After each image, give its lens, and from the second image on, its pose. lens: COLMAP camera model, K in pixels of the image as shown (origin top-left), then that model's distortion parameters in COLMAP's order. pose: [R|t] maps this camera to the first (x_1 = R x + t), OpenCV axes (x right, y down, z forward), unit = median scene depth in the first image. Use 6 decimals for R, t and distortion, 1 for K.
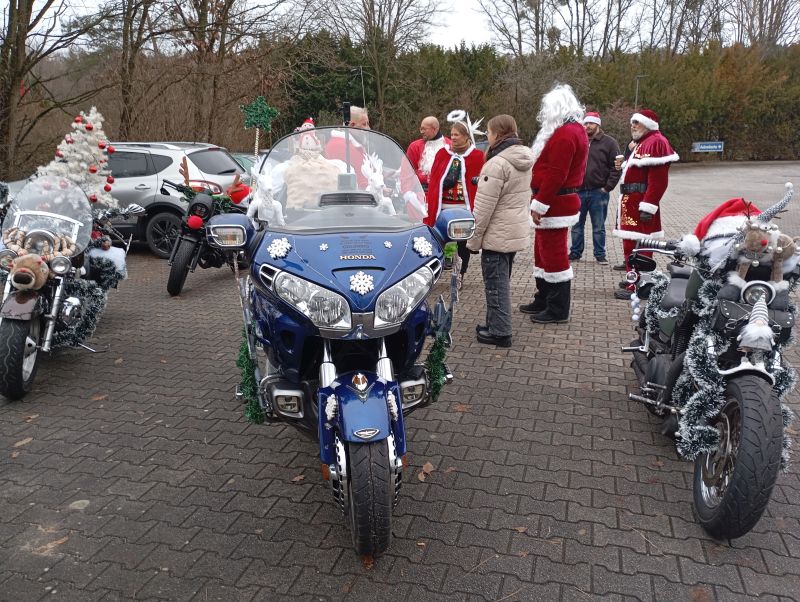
lens RADIAL K [[646.6, 0, 399.3], [0, 646.6, 305.6], [0, 0, 1]] dist [0.067966, -0.082992]
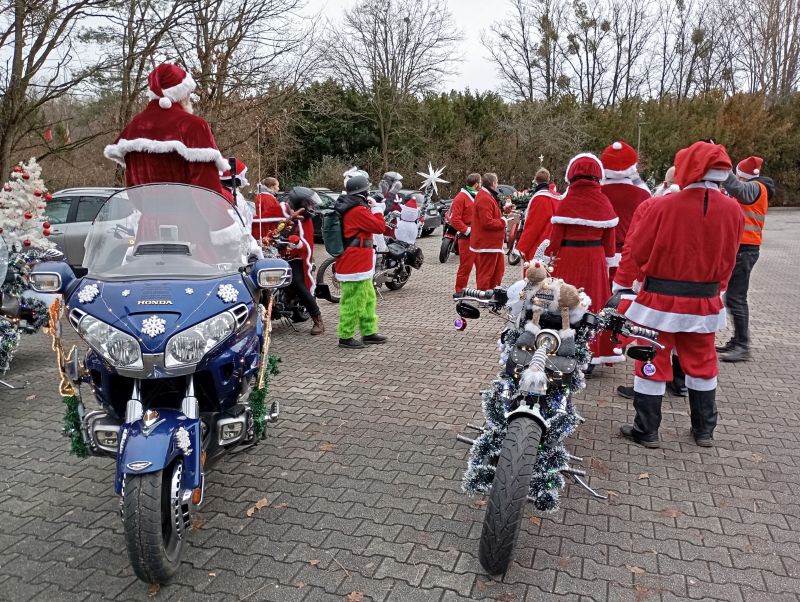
lens RADIAL K [[654.5, 0, 400.0], [0, 654.5, 301.0], [0, 0, 1]] dist [0.067607, -0.079918]
pose [[0.999421, 0.011616, -0.031991, 0.167441], [-0.013858, 0.997394, -0.070801, -0.001868], [0.031085, 0.071203, 0.996977, -0.042591]]
